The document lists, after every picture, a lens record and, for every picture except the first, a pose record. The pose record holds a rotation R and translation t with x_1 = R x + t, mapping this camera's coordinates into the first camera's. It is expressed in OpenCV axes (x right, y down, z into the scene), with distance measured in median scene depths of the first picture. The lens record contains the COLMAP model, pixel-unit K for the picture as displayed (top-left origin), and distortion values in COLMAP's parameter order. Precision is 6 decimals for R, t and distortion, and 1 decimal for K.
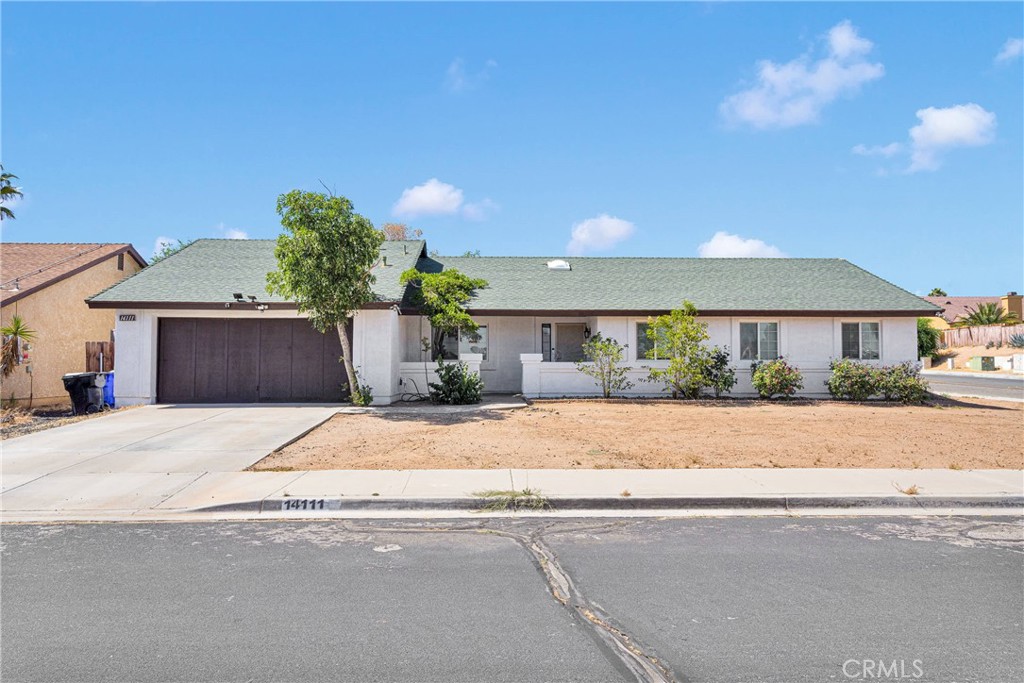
lens RADIAL K [[692.4, 0, 515.2], [0, 692.4, 339.8], [0, 0, 1]] dist [0.000724, 0.000782]
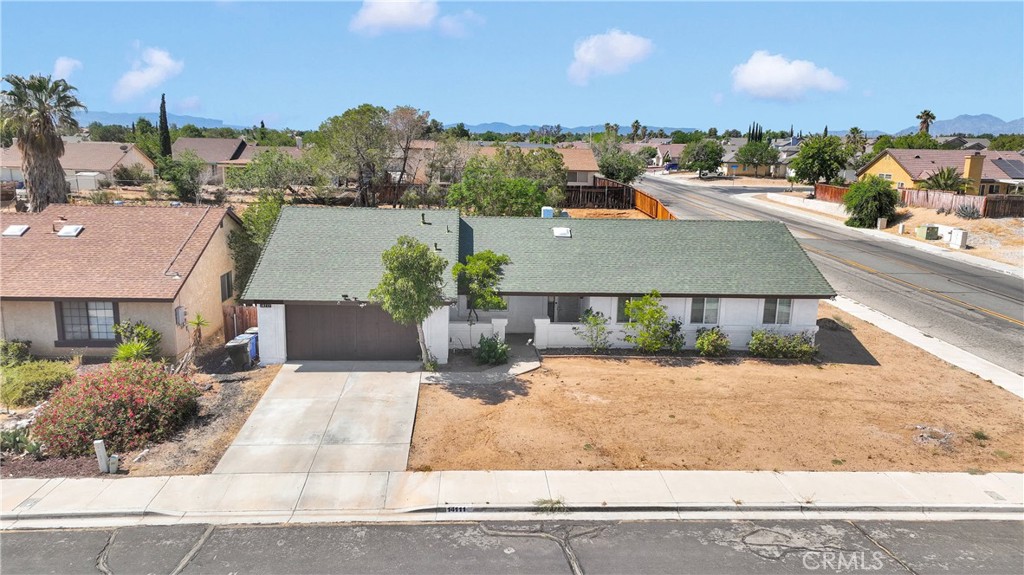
lens RADIAL K [[723.2, 0, 507.8], [0, 723.2, 287.1], [0, 0, 1]] dist [0.005983, 0.000851]
pose [[0.999533, 0.019002, 0.023913, -0.086060], [-0.024031, 0.972503, 0.231647, -0.395120], [-0.018854, -0.232113, 0.972506, -0.427021]]
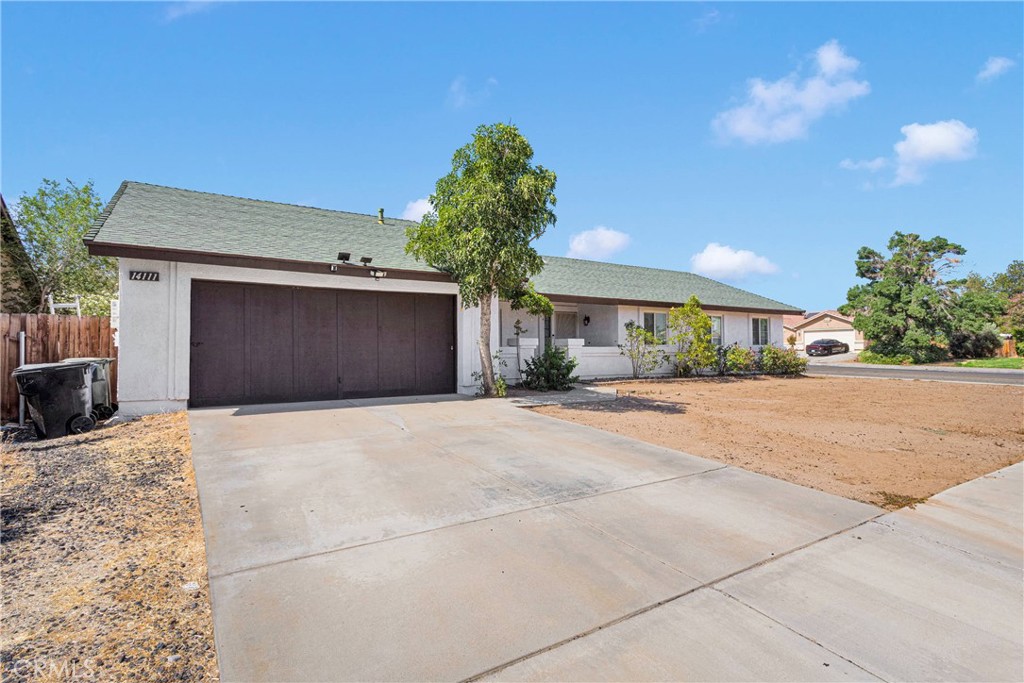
lens RADIAL K [[522.0, 0, 515.9], [0, 522.0, 343.7], [0, 0, 1]] dist [0.000968, 0.000468]
pose [[0.857881, 0.004574, 0.513828, -0.473385], [-0.017158, 0.999658, 0.019748, 0.013764], [-0.513562, -0.025758, 0.857666, 0.384850]]
